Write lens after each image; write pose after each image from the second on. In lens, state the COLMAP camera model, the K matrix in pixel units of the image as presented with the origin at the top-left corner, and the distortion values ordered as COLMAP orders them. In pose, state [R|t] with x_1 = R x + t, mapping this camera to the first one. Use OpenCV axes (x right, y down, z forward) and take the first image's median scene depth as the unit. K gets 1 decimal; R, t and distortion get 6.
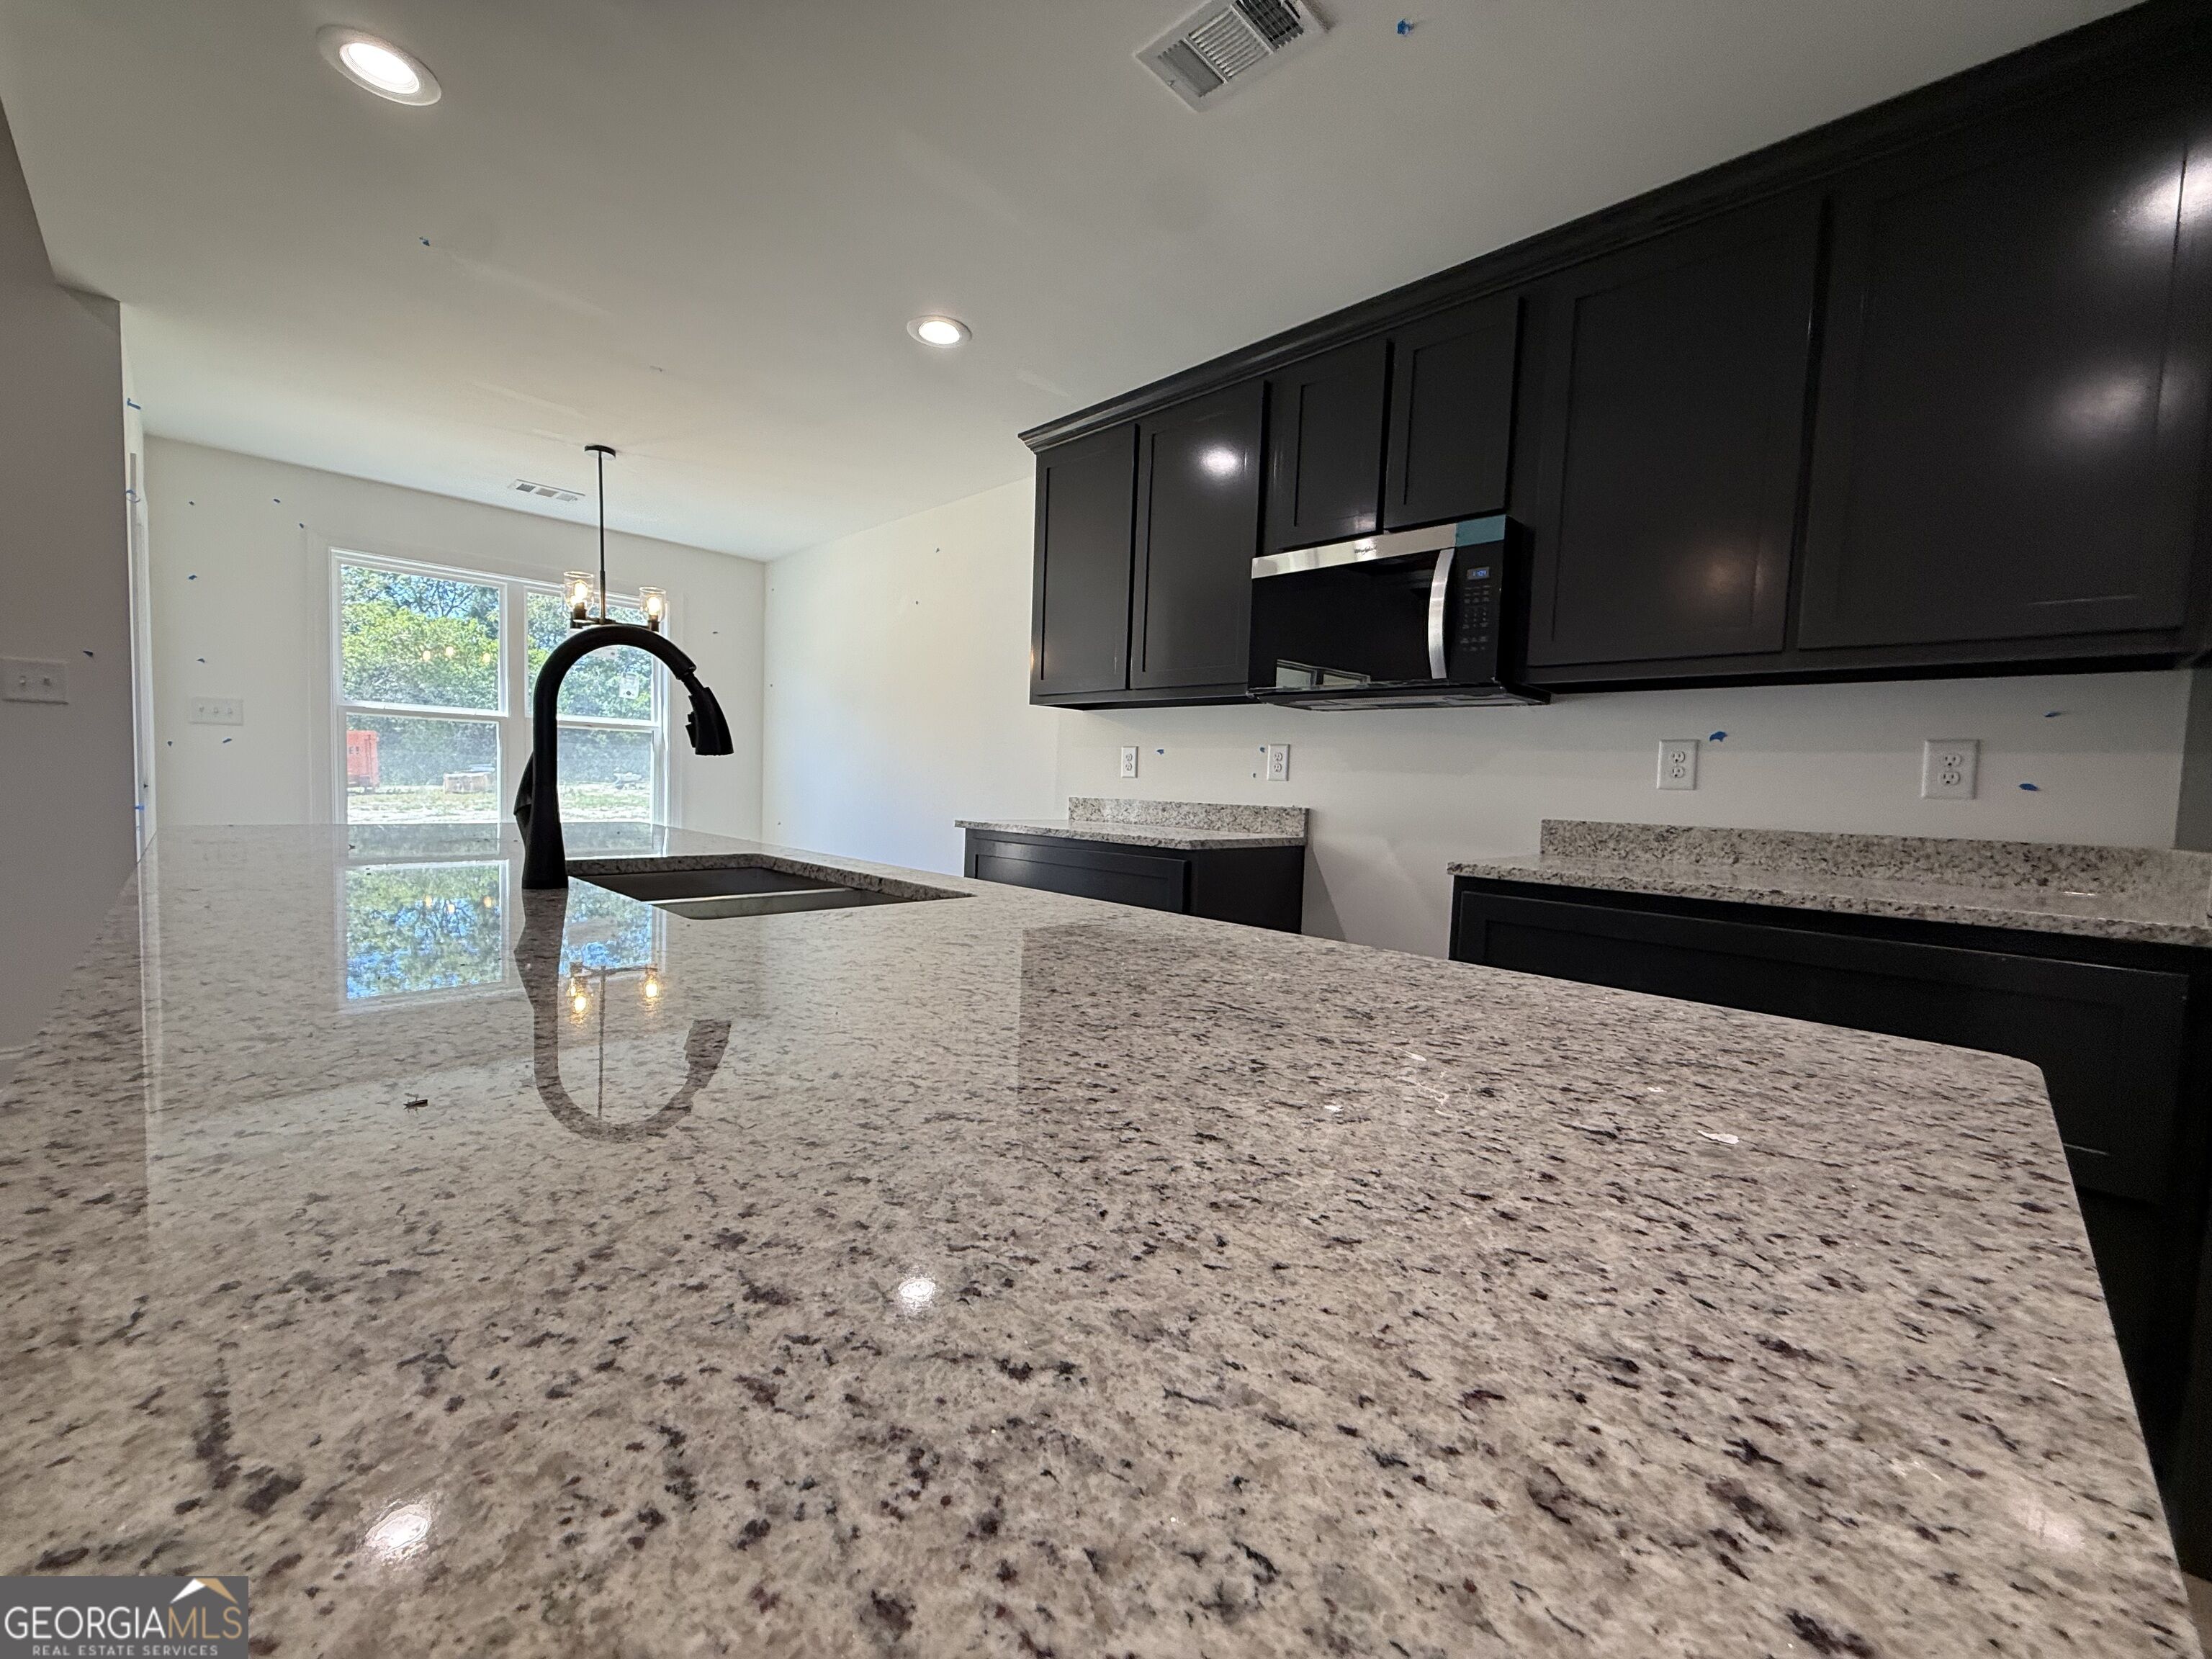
lens RADIAL K [[889.0, 0, 1101.9], [0, 889.0, 833.2], [0, 0, 1]] dist [-0.001060, -0.000003]
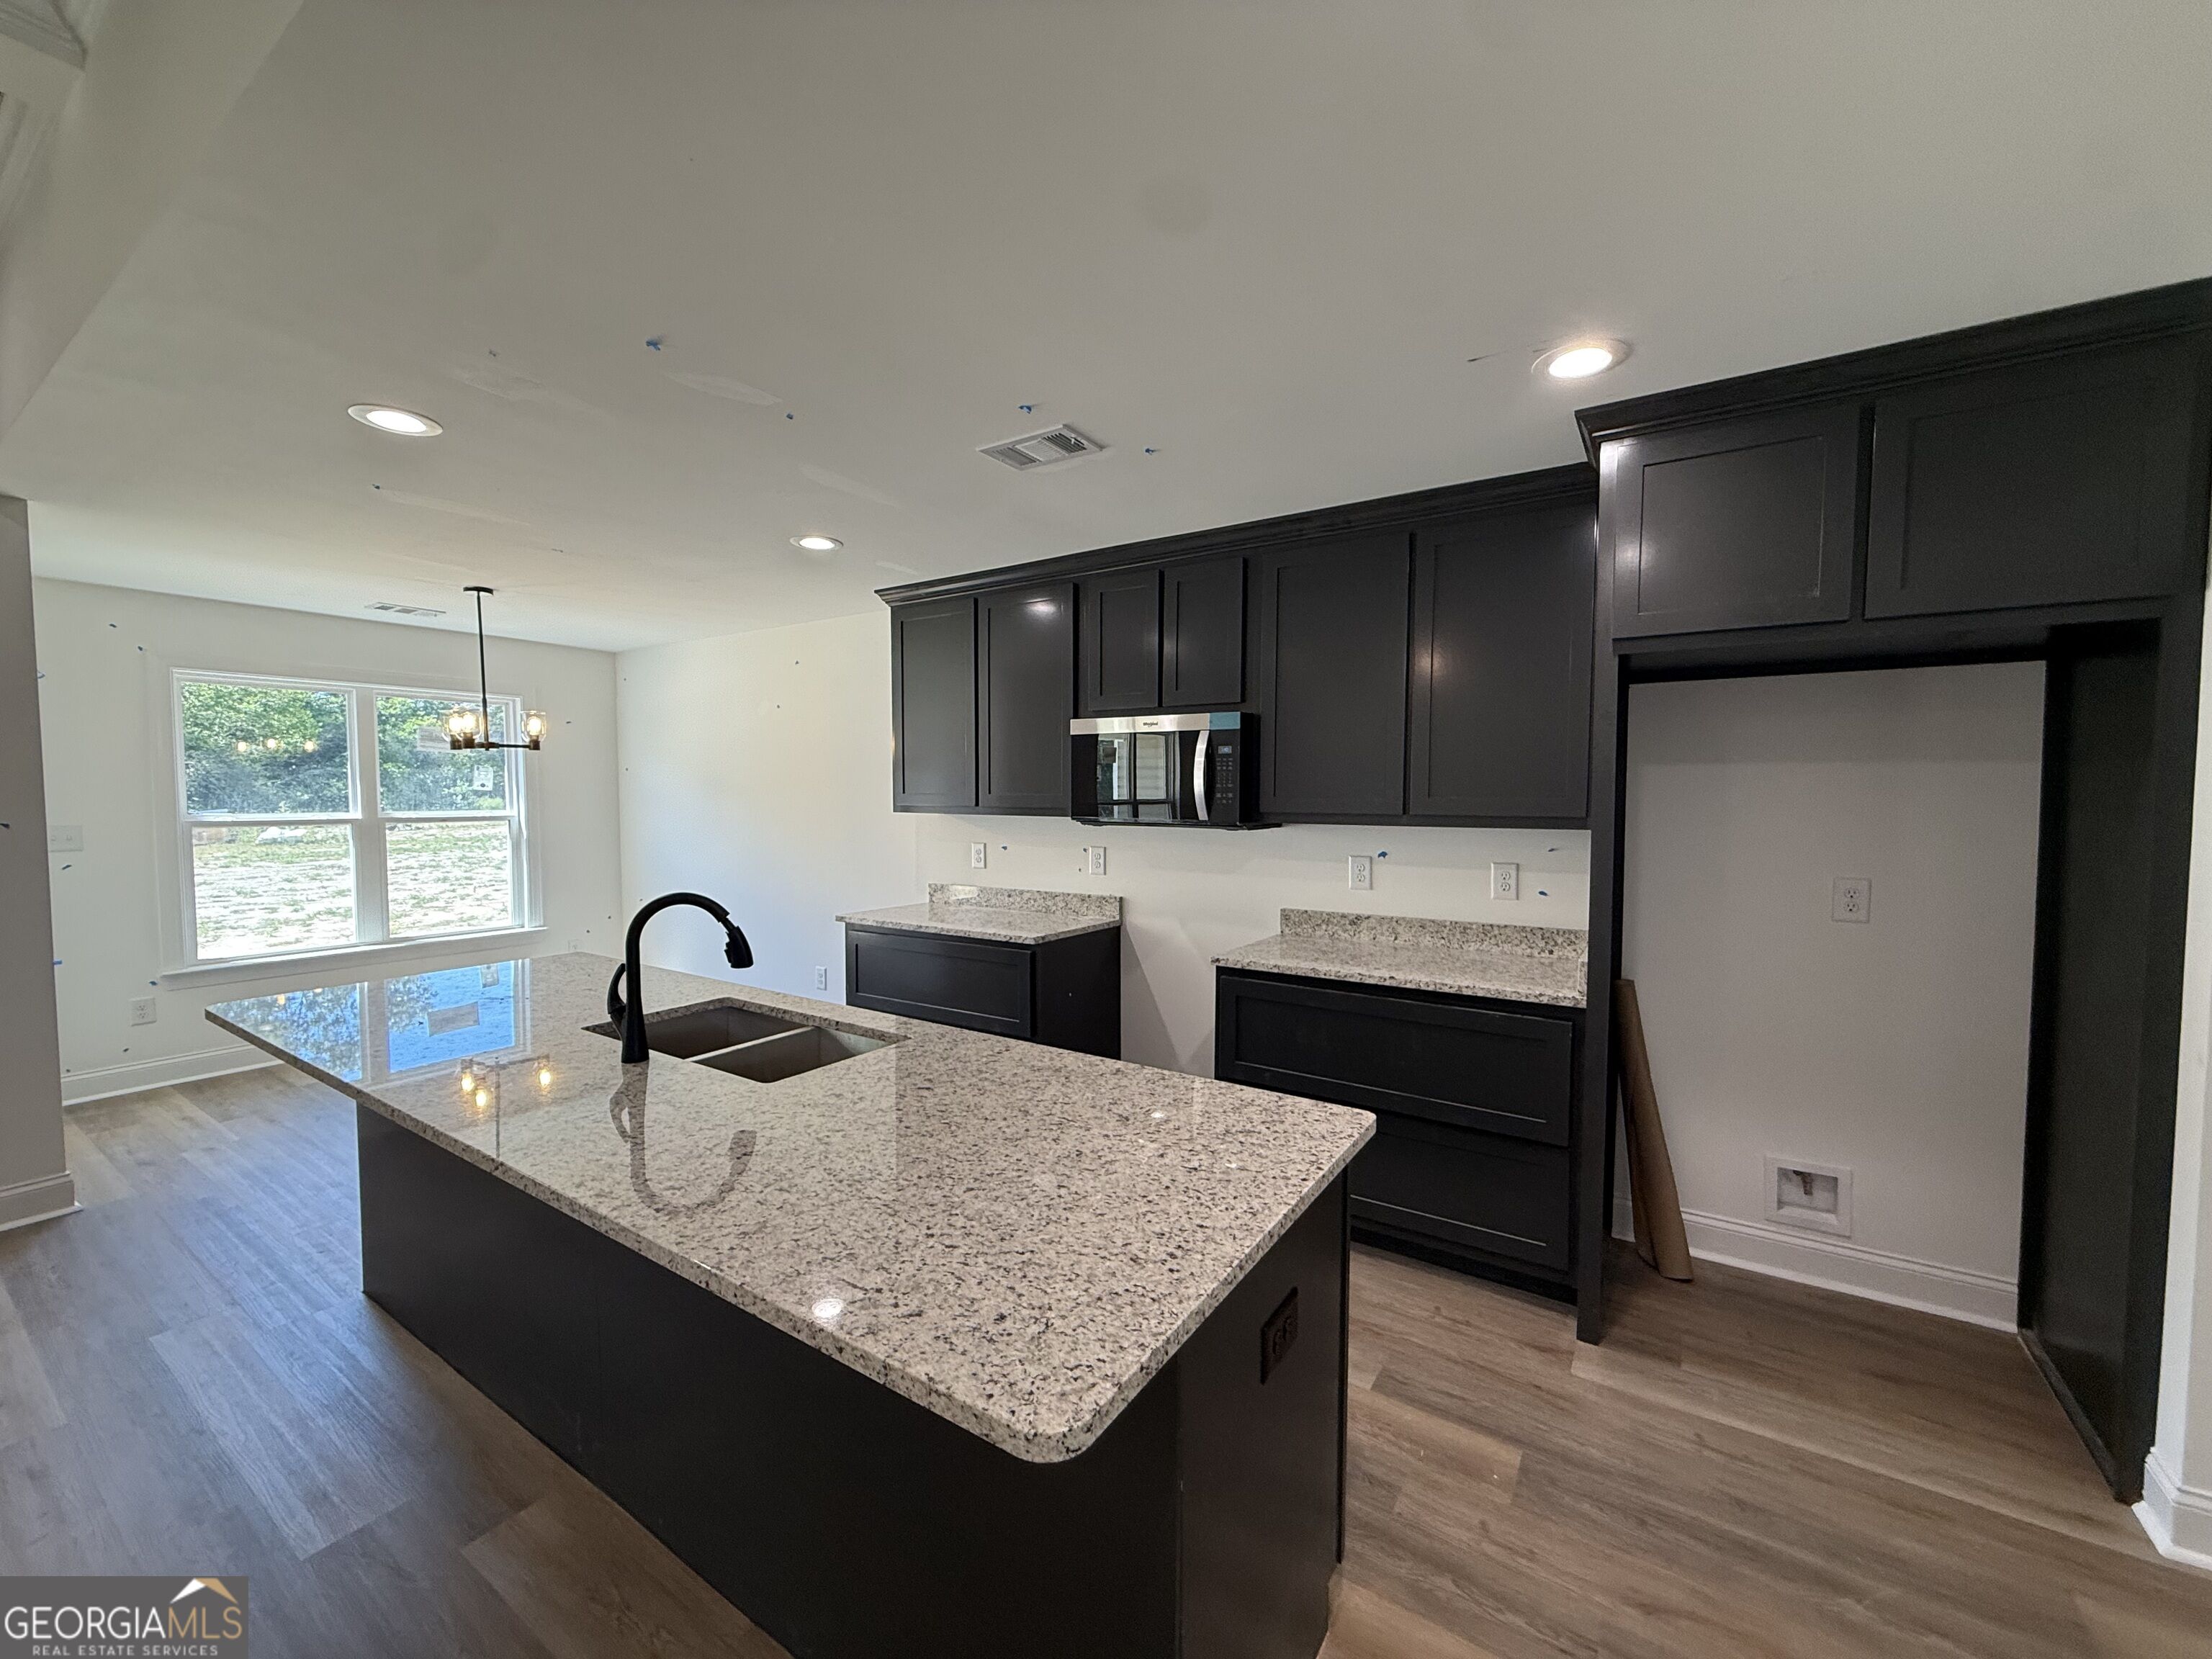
lens RADIAL K [[889.0, 0, 1106.1], [0, 889.0, 829.9], [0, 0, 1]] dist [-0.001060, -0.000003]
pose [[0.980577, -0.043306, 0.191295, -0.090255], [0.045777, 0.998915, -0.008518, -0.292292], [-0.190719, 0.017109, 0.981496, -0.704176]]
